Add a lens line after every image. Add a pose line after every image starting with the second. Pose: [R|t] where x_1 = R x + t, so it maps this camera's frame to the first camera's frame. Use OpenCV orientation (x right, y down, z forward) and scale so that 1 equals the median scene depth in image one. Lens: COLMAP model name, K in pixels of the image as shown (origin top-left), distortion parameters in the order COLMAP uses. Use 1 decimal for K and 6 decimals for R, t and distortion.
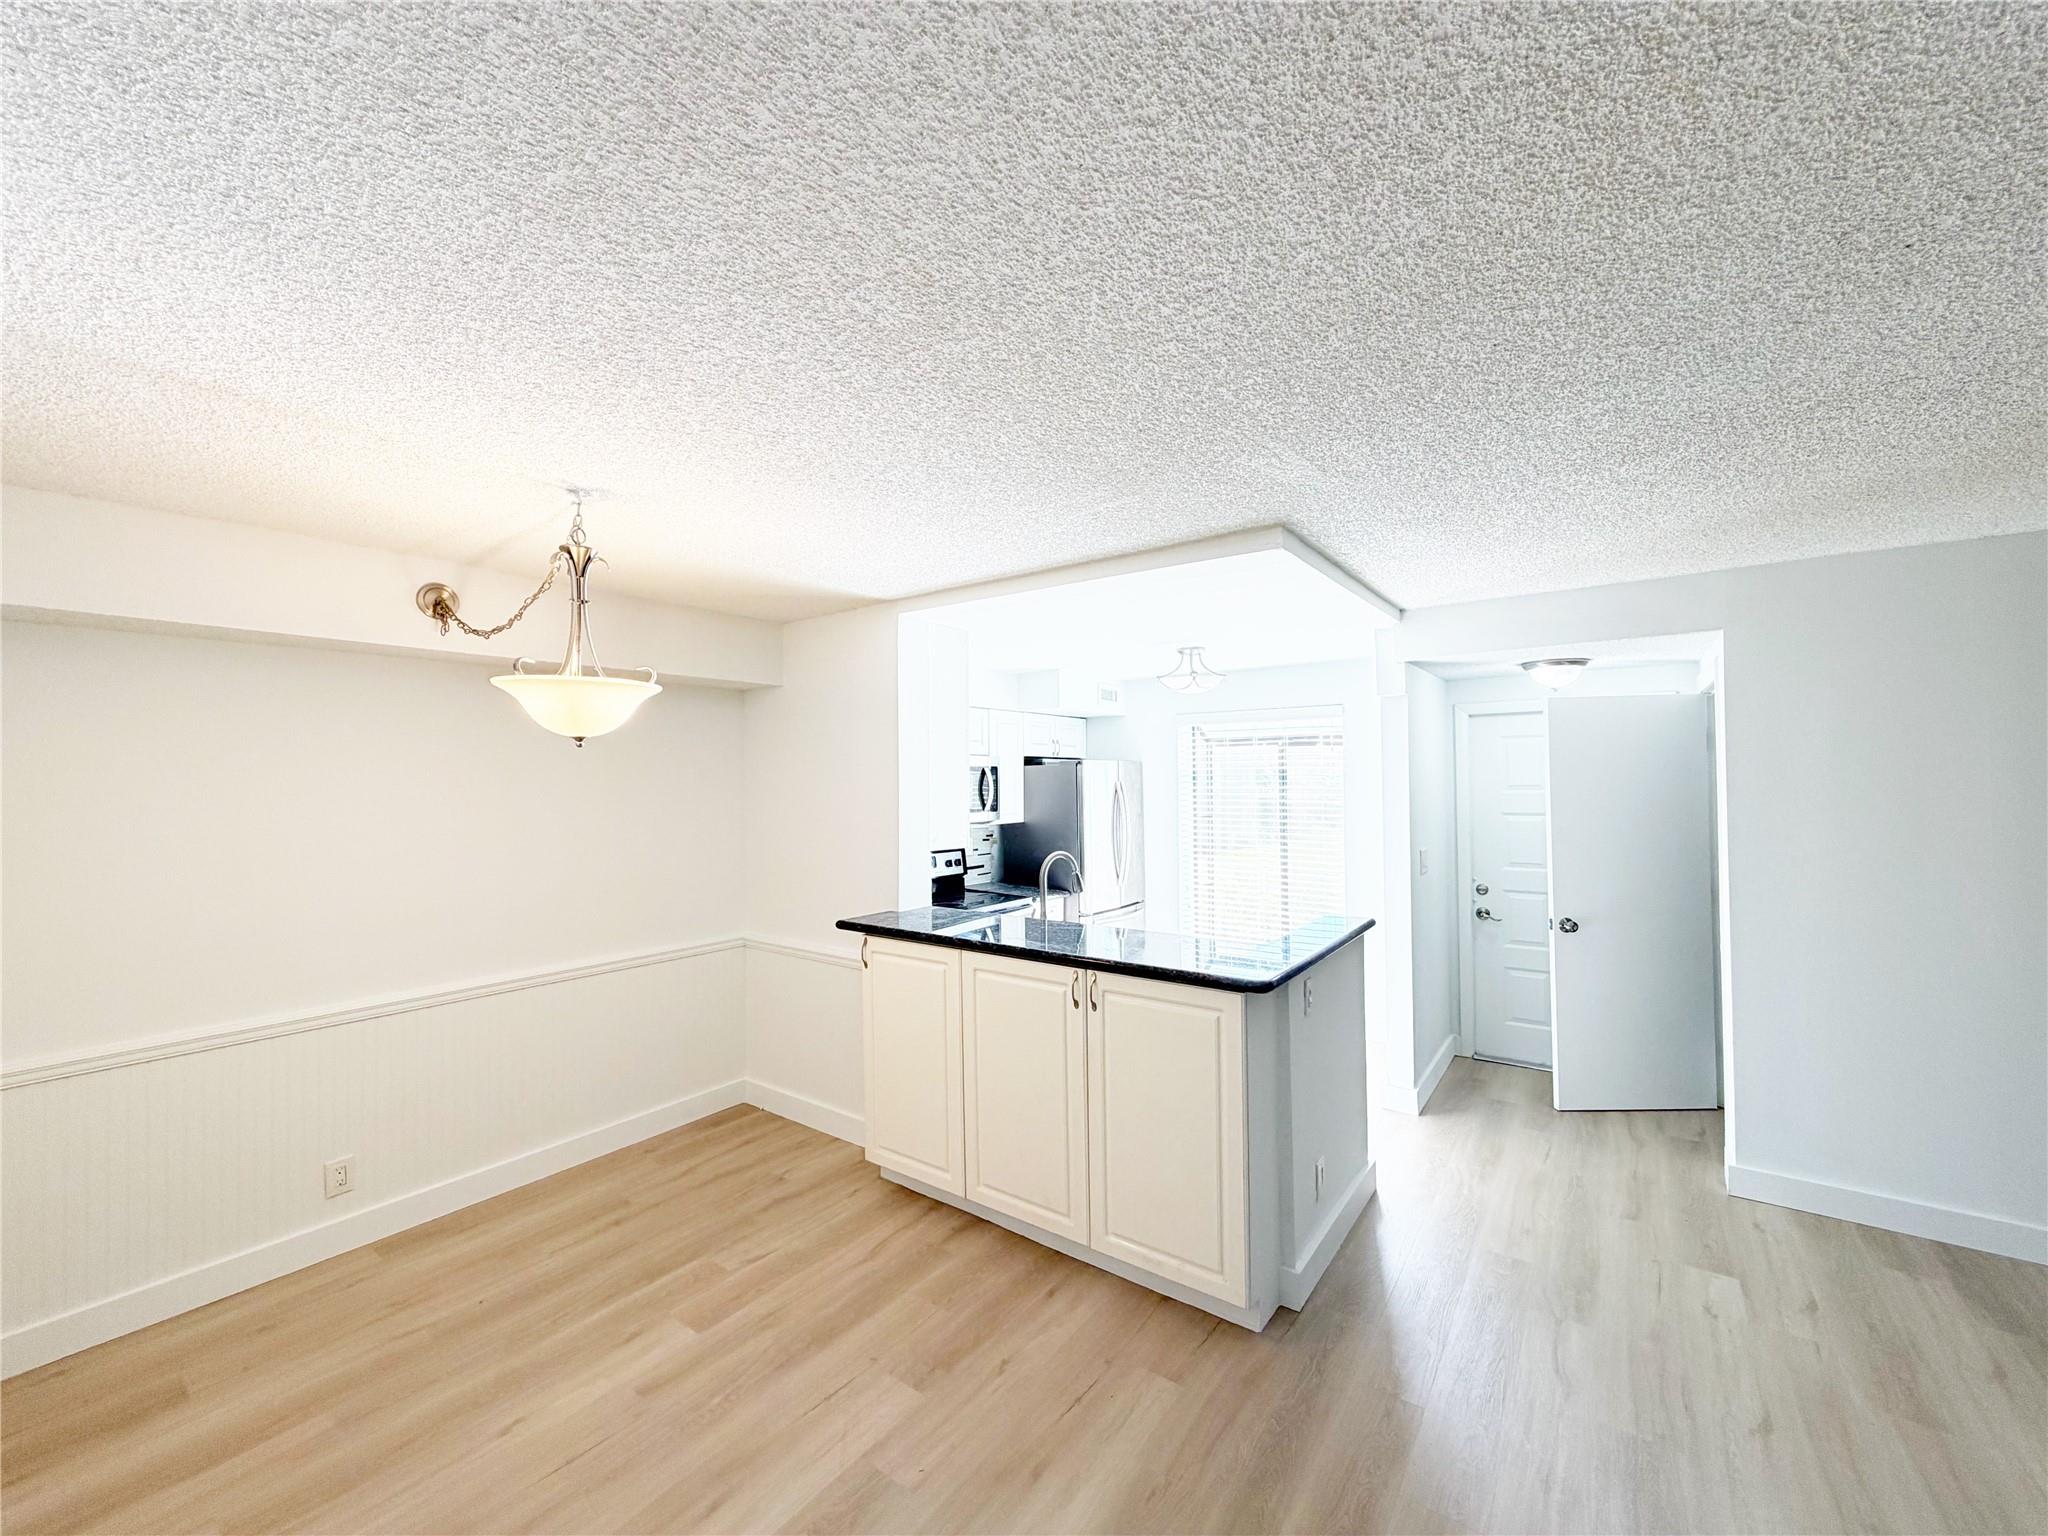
lens RADIAL K [[814.3, 0, 1022.8], [0, 814.3, 771.9], [0, 0, 1]] dist [0.000143, 0.000000]
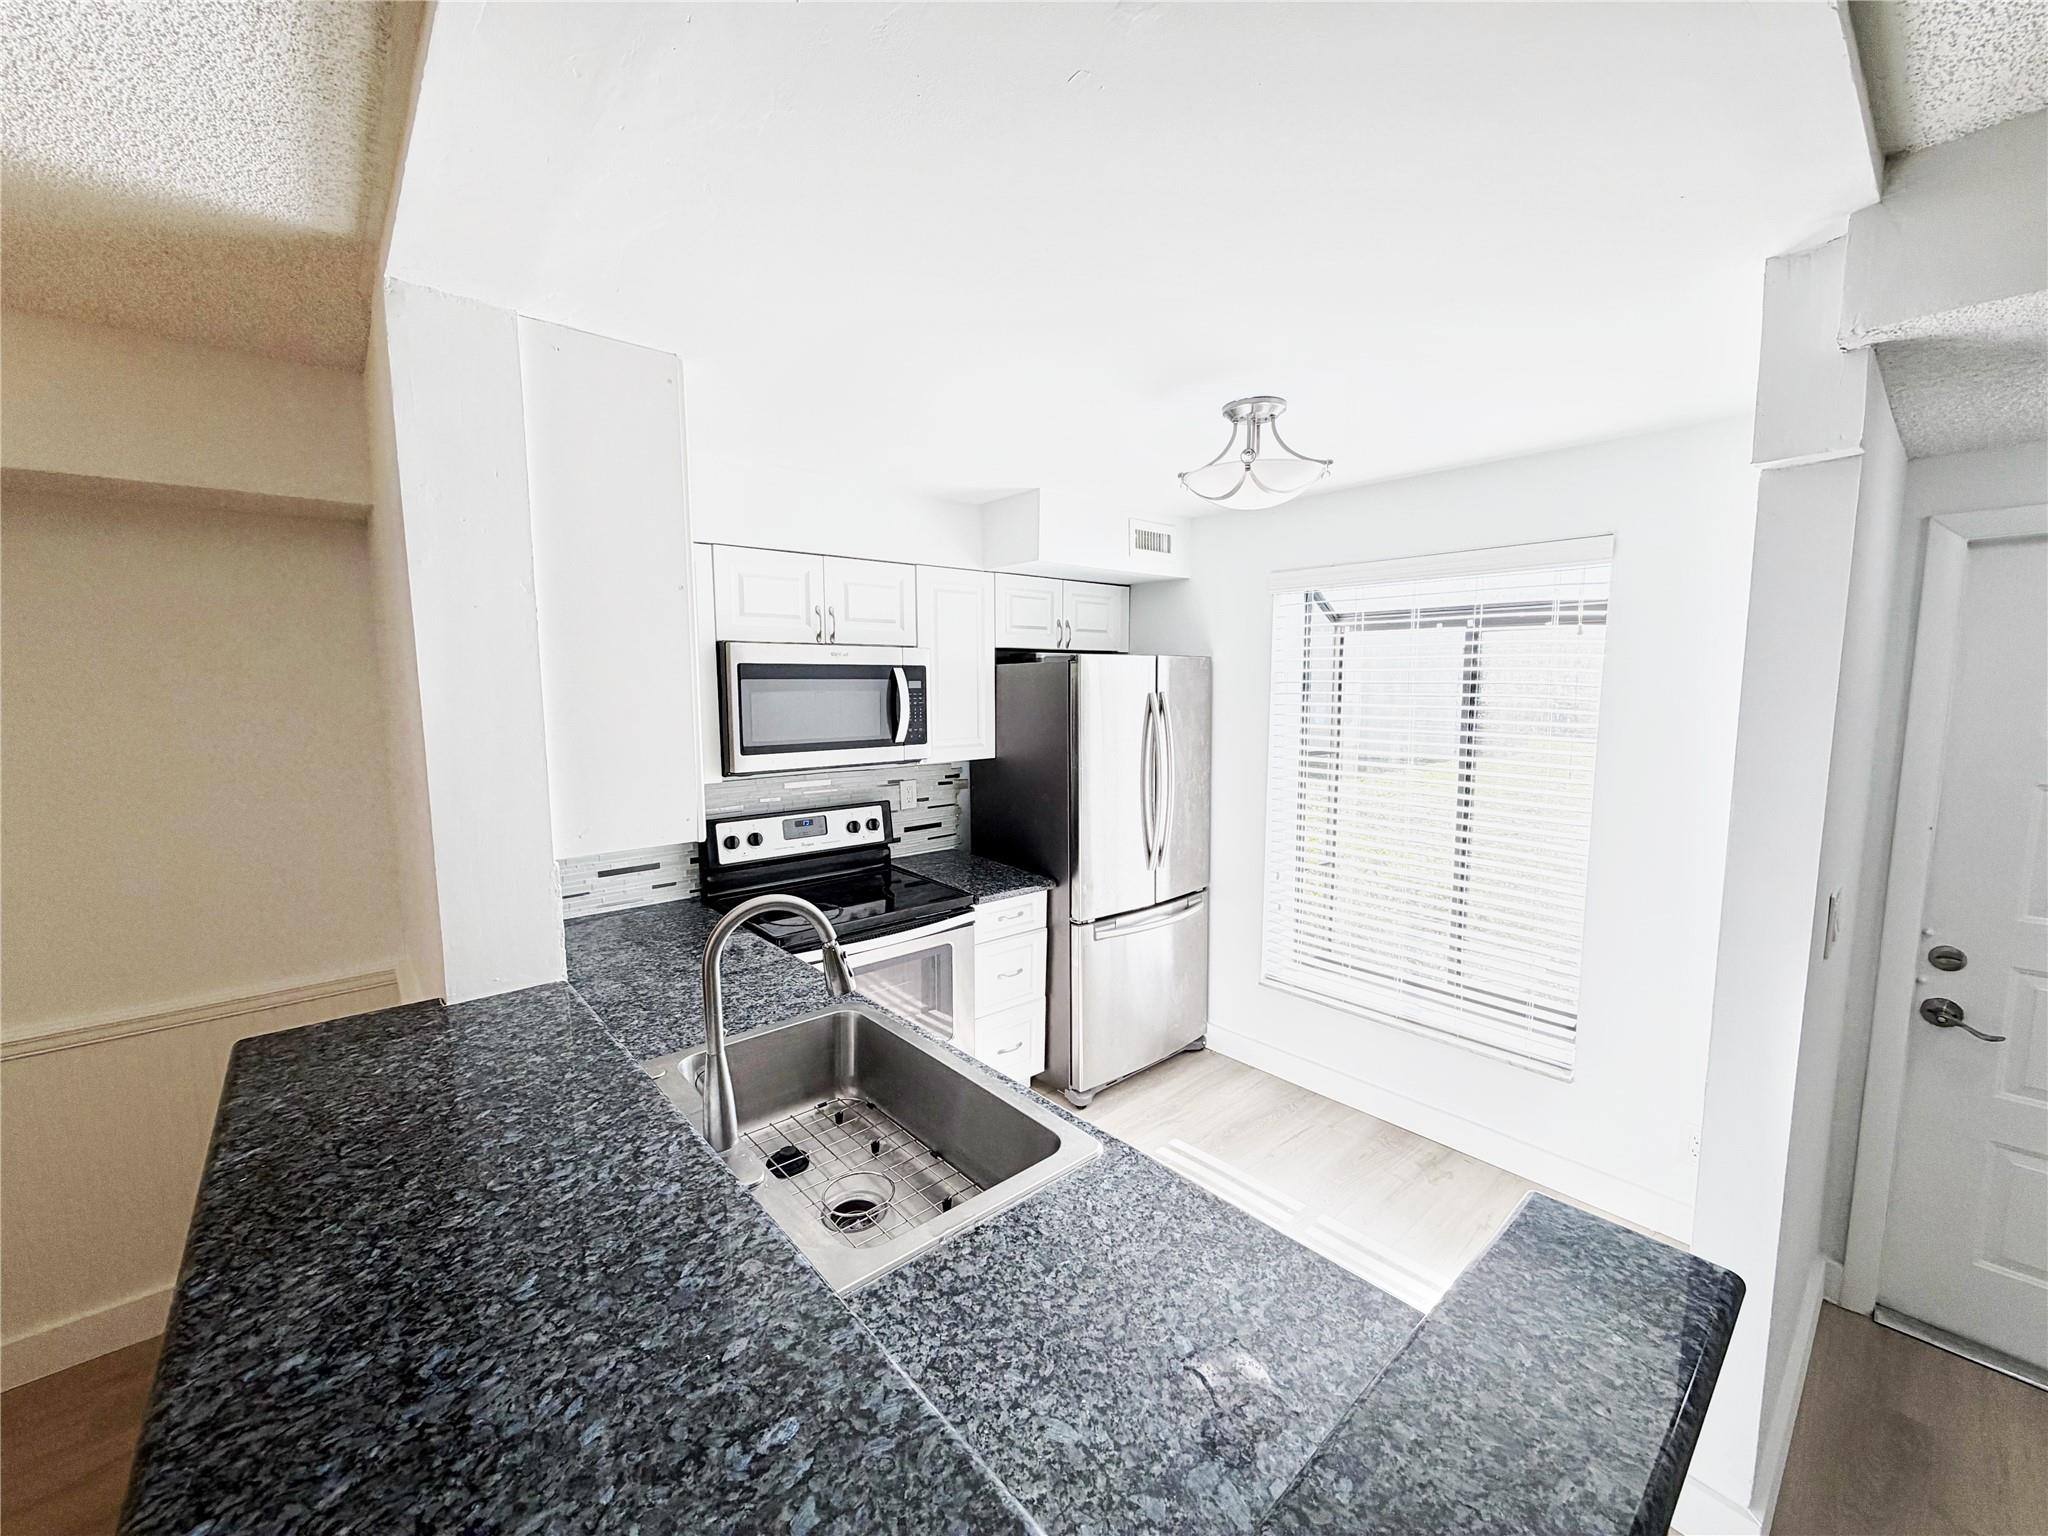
lens RADIAL K [[815.3, 0, 1023.4], [0, 815.3, 770.1], [0, 0, 1]] dist [-0.000463, 0.000275]
pose [[0.976203, 0.029916, -0.214784, 0.157885], [-0.003056, 0.992238, 0.124315, -0.004864], [0.216836, -0.120701, 0.968718, 0.435460]]
